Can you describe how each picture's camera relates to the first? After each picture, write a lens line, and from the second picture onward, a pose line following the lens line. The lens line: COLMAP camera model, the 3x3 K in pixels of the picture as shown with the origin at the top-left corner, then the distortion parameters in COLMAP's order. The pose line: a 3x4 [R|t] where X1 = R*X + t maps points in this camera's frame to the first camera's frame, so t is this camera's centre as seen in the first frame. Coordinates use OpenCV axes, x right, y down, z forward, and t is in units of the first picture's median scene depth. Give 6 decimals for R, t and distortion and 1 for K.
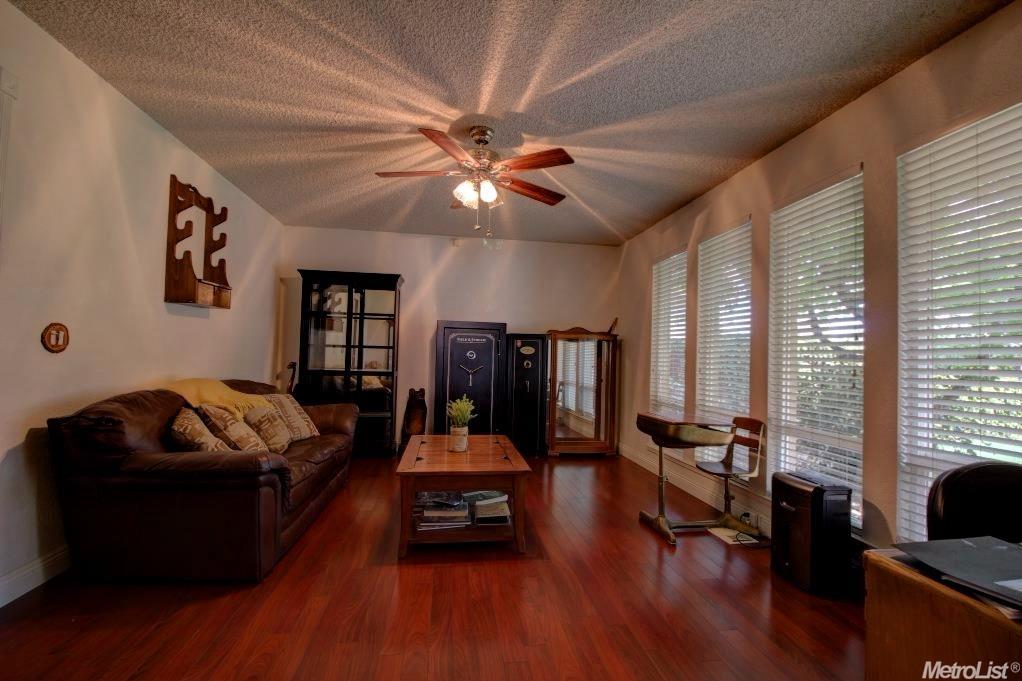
lens RADIAL K [[476.3, 0, 519.1], [0, 476.3, 341.4], [0, 0, 1]] dist [0.003033, -0.011769]
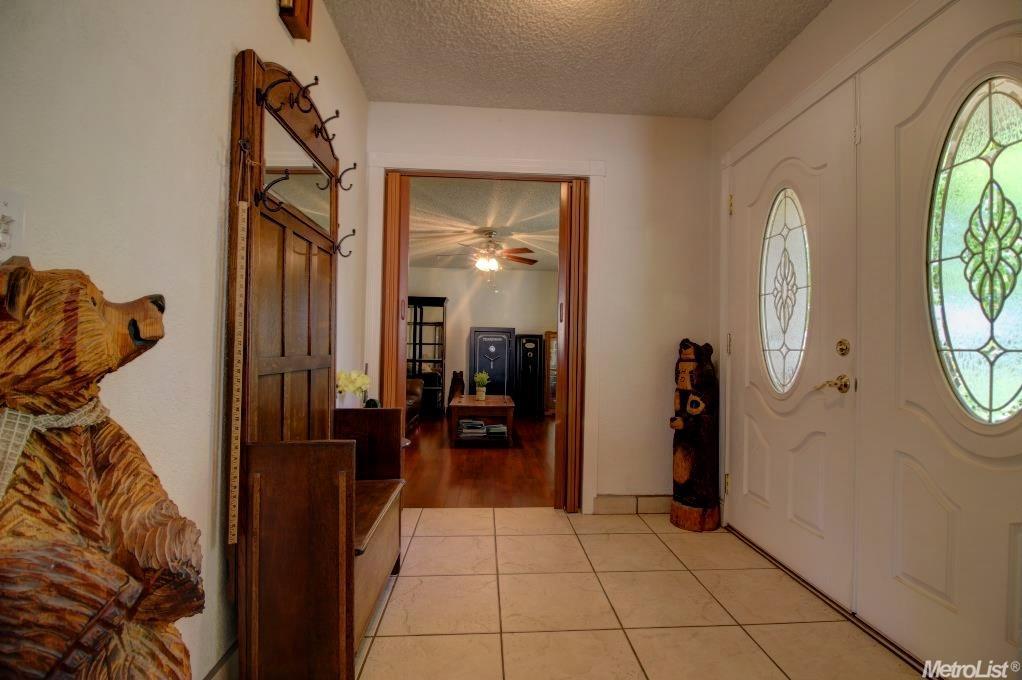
lens RADIAL K [[476.3, 0, 519.1], [0, 476.3, 340.9], [0, 0, 1]] dist [0.003033, -0.011769]
pose [[0.996707, -0.009998, -0.080473, 0.109179], [0.010828, 0.999893, 0.009884, -0.011452], [0.080365, -0.010723, 0.996708, -0.527202]]
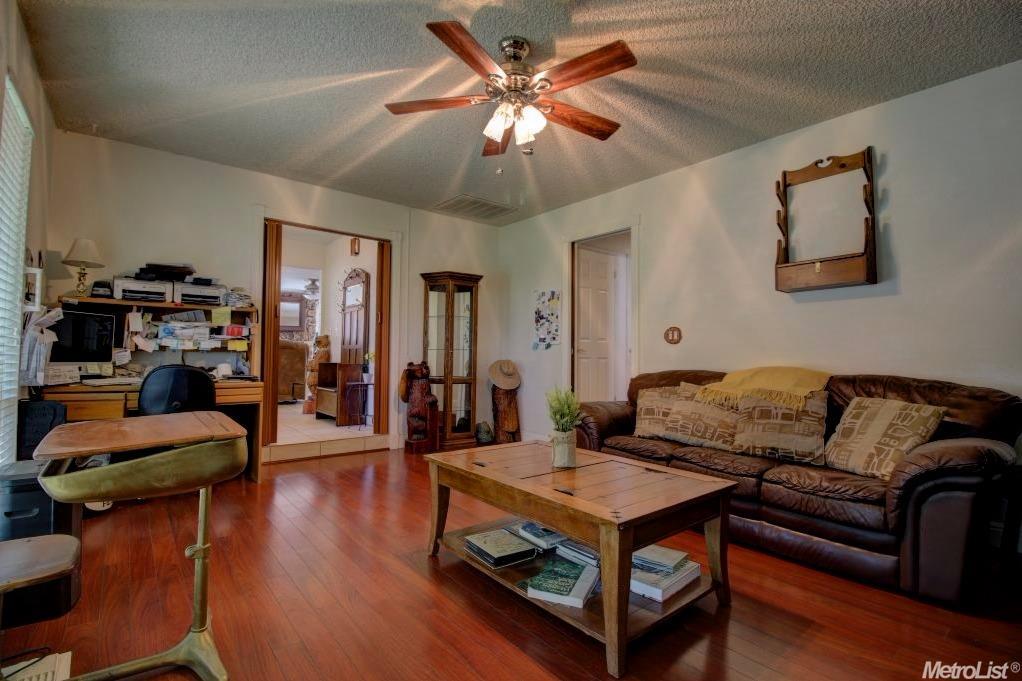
lens RADIAL K [[476.3, 0, 519.1], [0, 476.3, 341.4], [0, 0, 1]] dist [0.003033, -0.011769]
pose [[-0.863302, -0.049109, -0.502292, 0.169044], [-0.015382, 0.997353, -0.071073, 0.064802], [0.504453, -0.053631, -0.861772, 0.977305]]
